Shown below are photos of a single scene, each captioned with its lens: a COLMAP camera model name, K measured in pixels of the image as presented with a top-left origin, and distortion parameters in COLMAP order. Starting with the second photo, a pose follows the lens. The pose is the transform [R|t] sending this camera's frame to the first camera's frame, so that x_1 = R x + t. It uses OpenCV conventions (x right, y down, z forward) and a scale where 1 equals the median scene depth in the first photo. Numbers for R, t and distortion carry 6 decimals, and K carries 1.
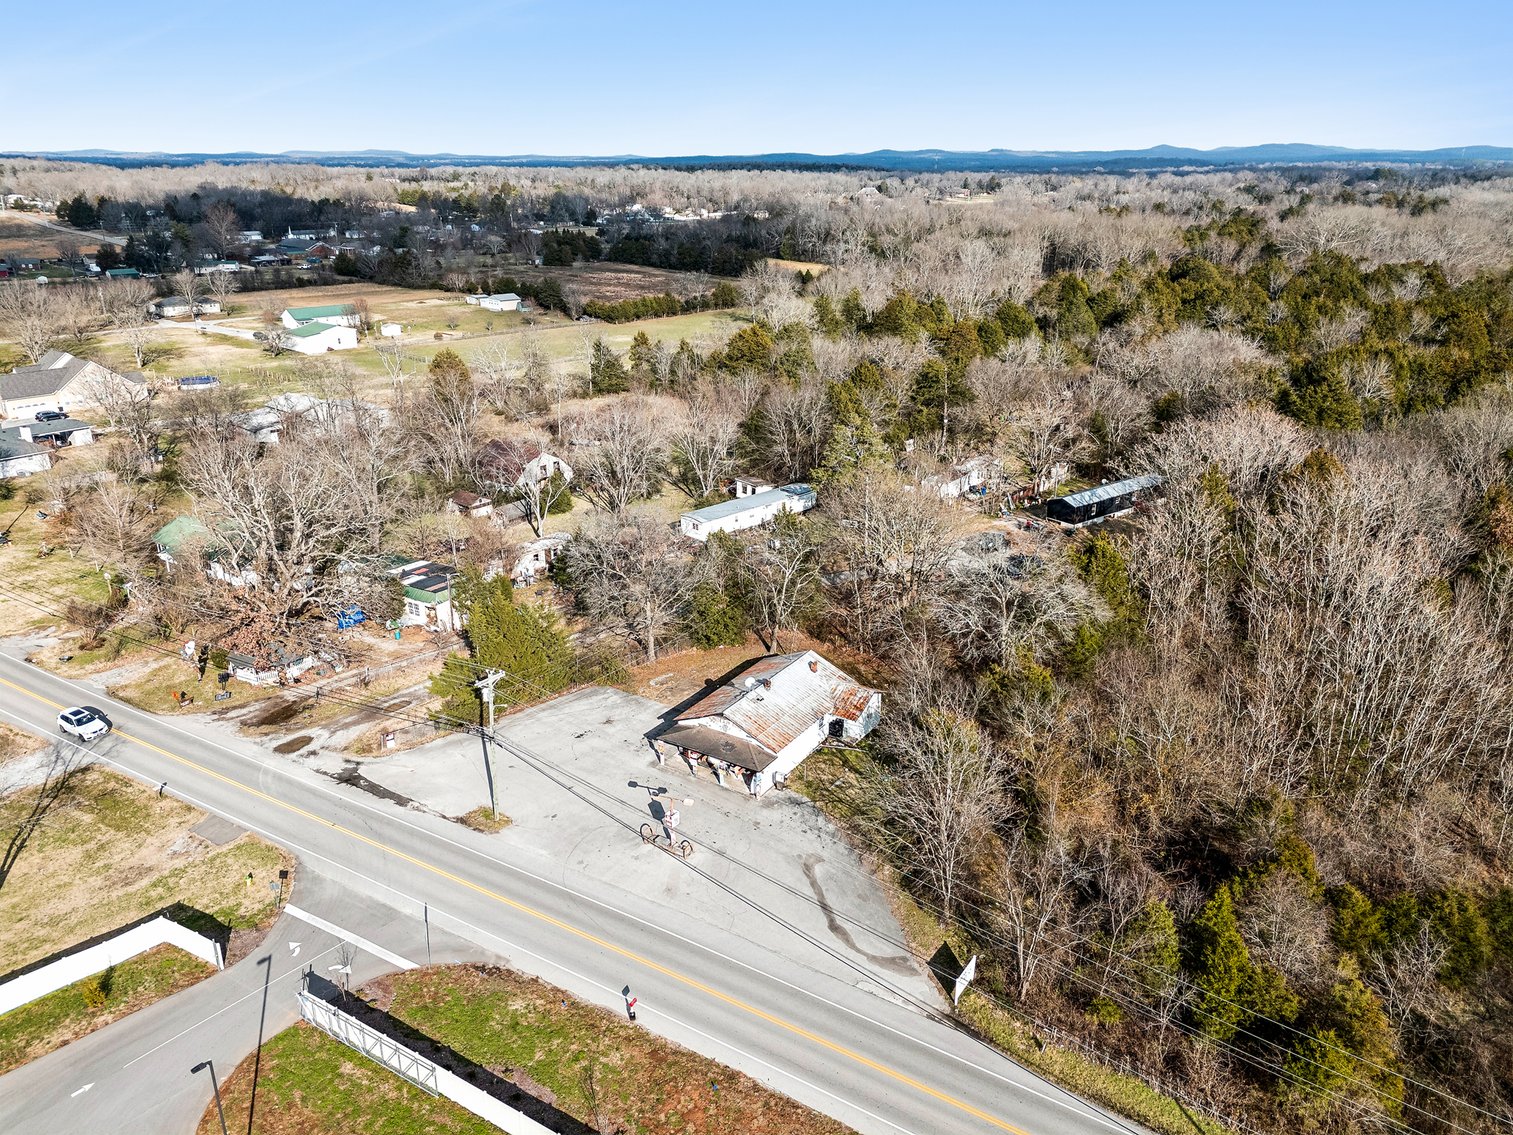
lens RADIAL K [[1110.4, 0, 767.6], [0, 1110.4, 572.5], [0, 0, 1]] dist [0.090791, -0.064758]
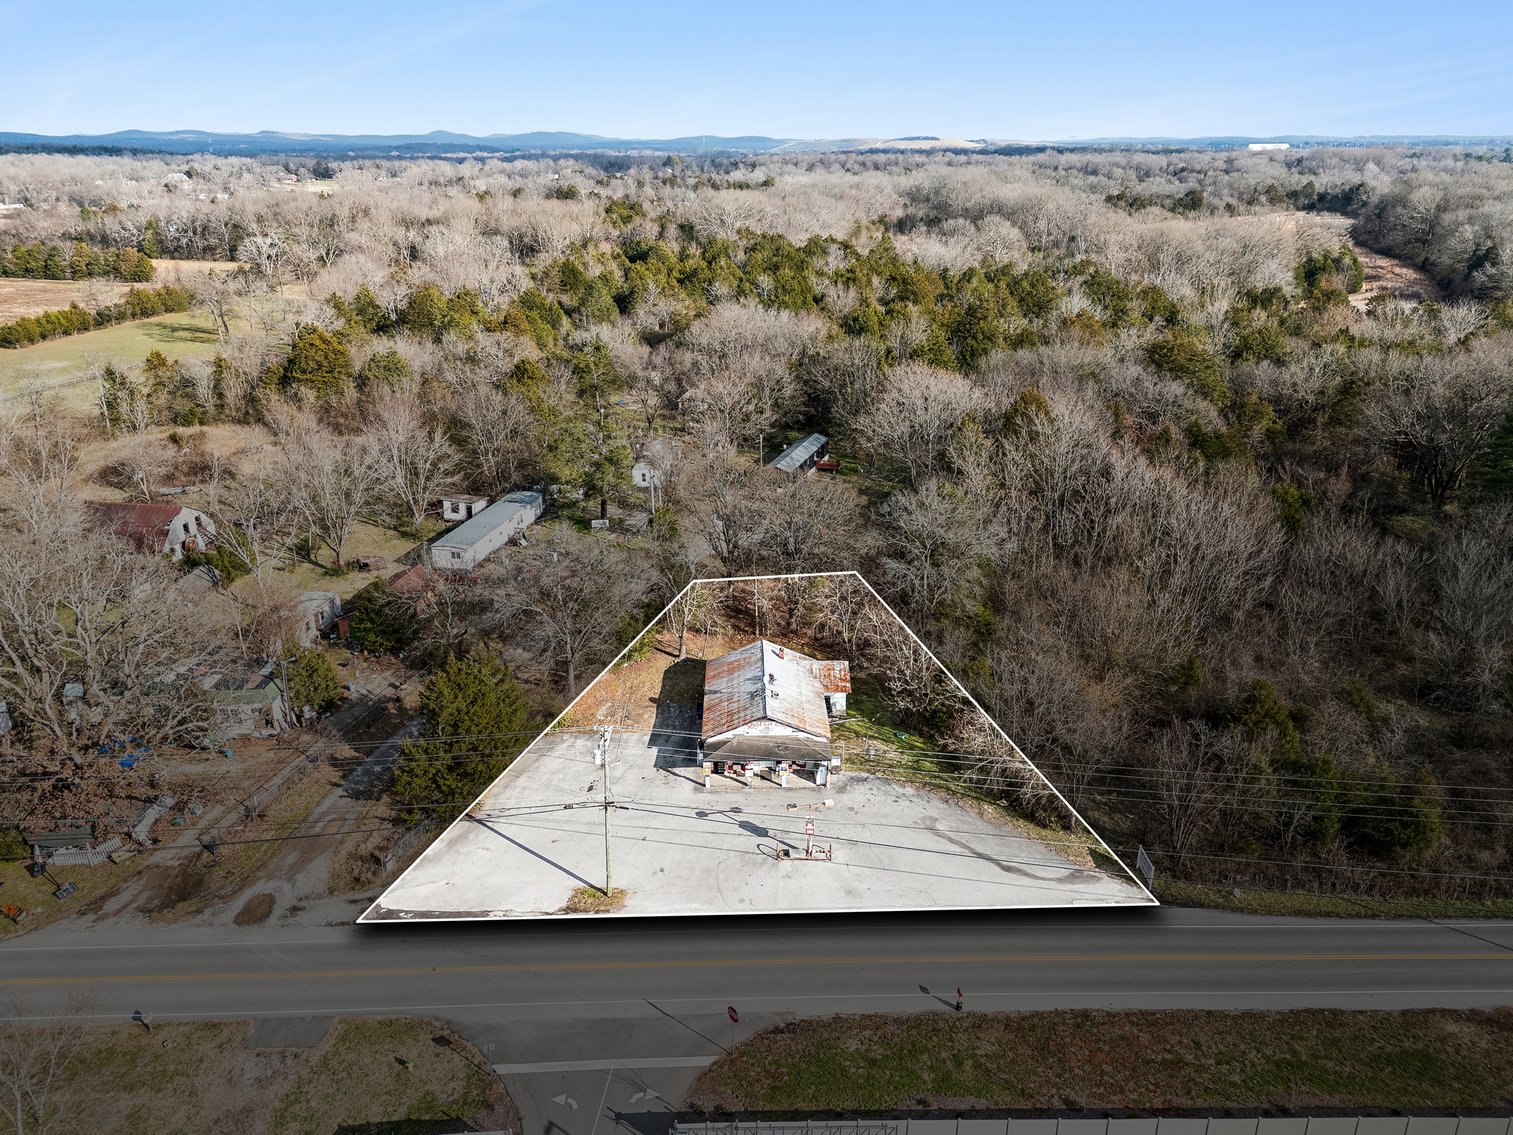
lens RADIAL K [[1110.8, 0, 758.0], [0, 1110.8, 577.1], [0, 0, 1]] dist [0.099273, -0.093935]
pose [[0.837891, -0.201805, 0.507163, -0.527478], [0.194348, 0.978553, 0.068289, -0.062515], [-0.510066, 0.041347, 0.859141, 0.159990]]
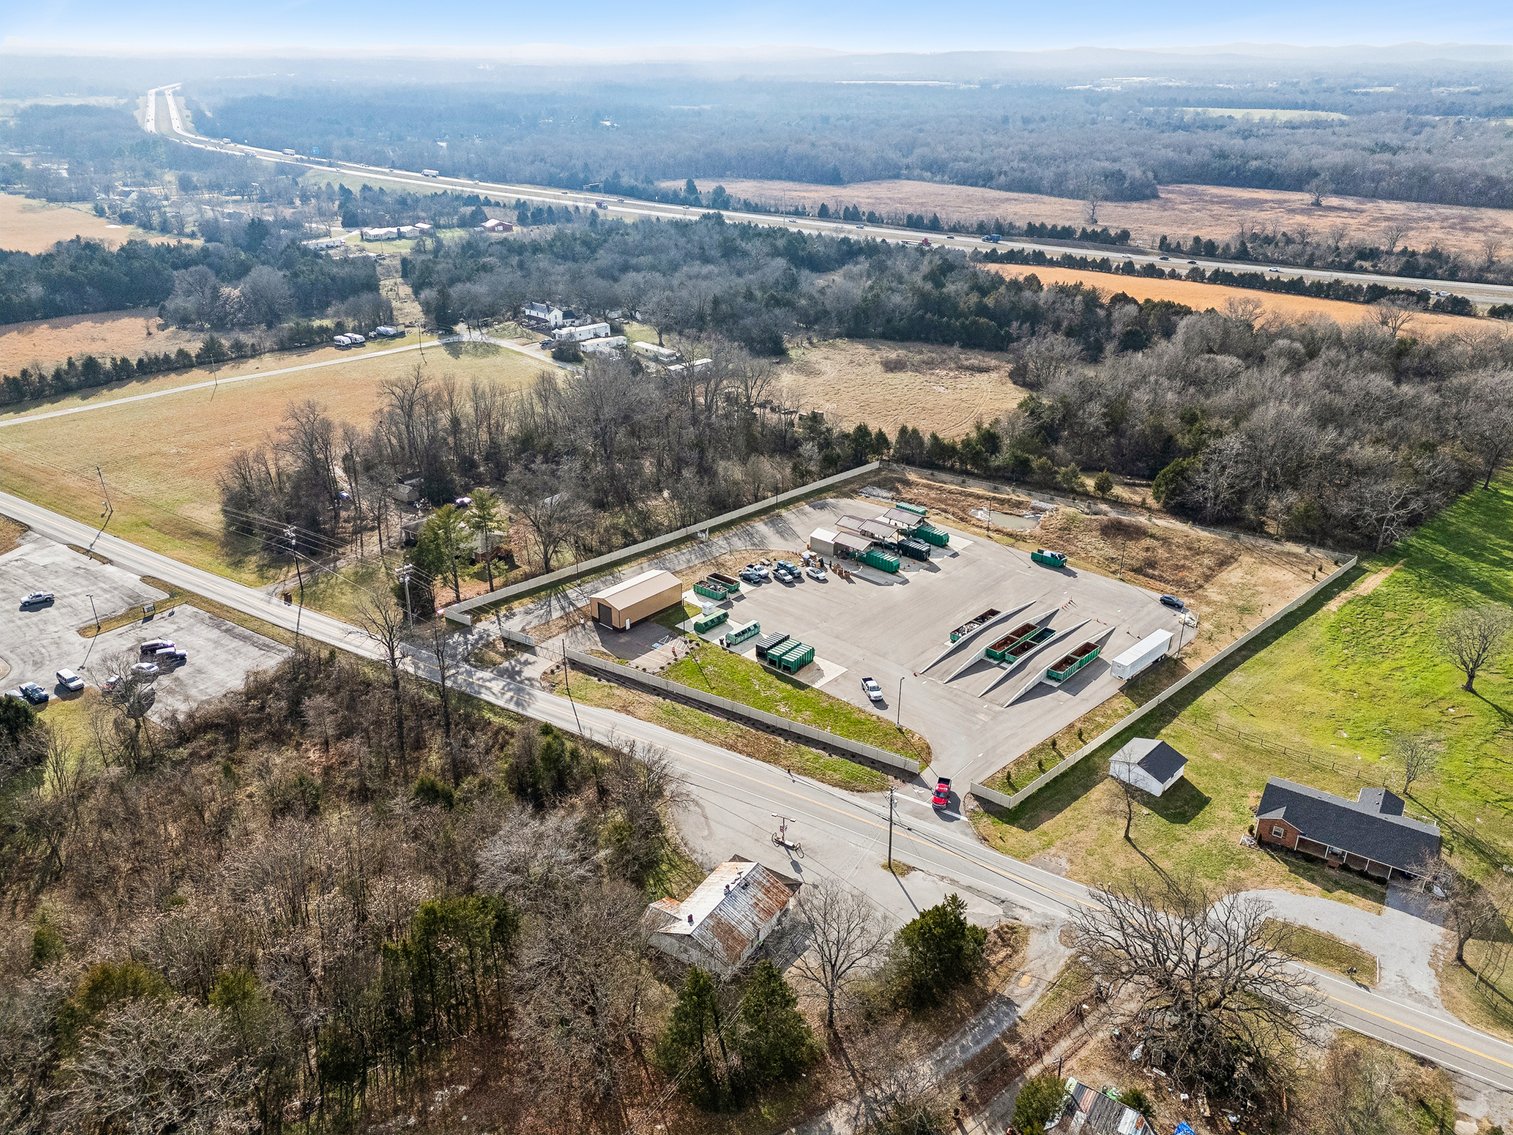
lens RADIAL K [[1110.8, 0, 758.0], [0, 1110.8, 577.1], [0, 0, 1]] dist [0.099273, -0.093935]
pose [[-0.999961, -0.005549, 0.006937, -0.049519], [0.001078, 0.699344, 0.714785, -1.260934], [-0.008818, 0.714764, -0.699310, 1.819976]]
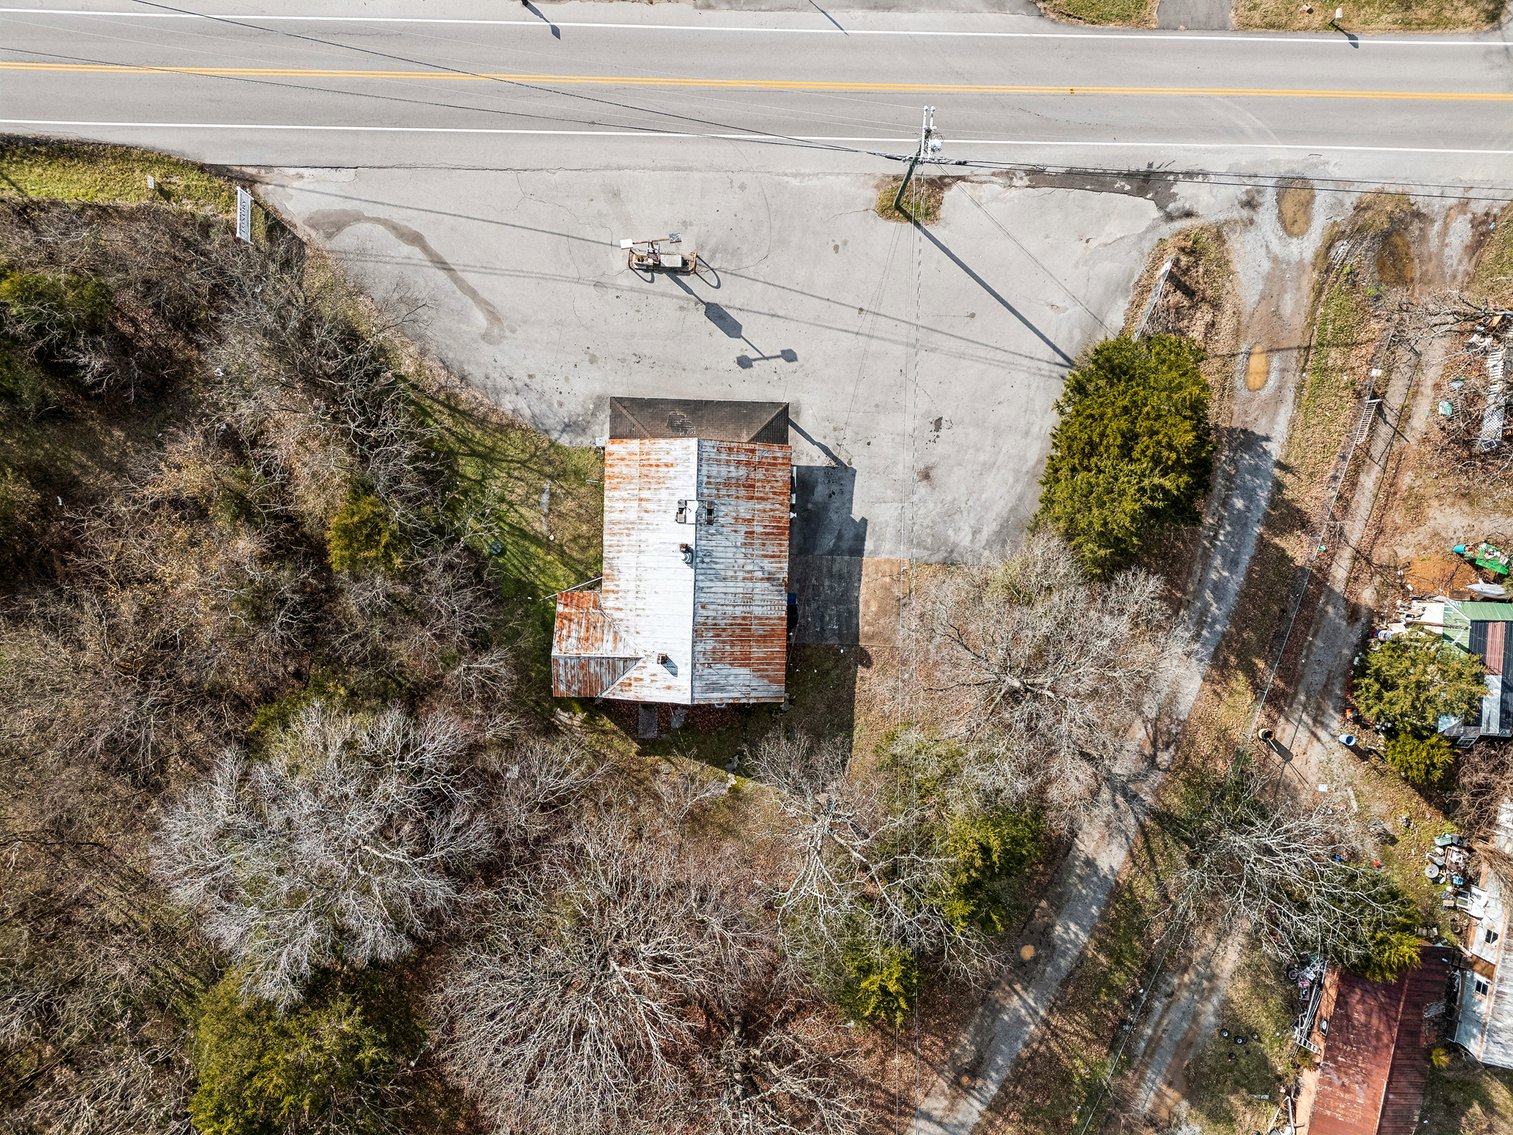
lens RADIAL K [[1110.8, 0, 758.0], [0, 1110.8, 577.1], [0, 0, 1]] dist [0.099273, -0.093935]
pose [[-0.861583, 0.507242, -0.019497, -0.016175], [-0.198371, -0.301094, 0.932733, -0.536459], [0.467251, 0.807495, 0.360039, 0.859677]]
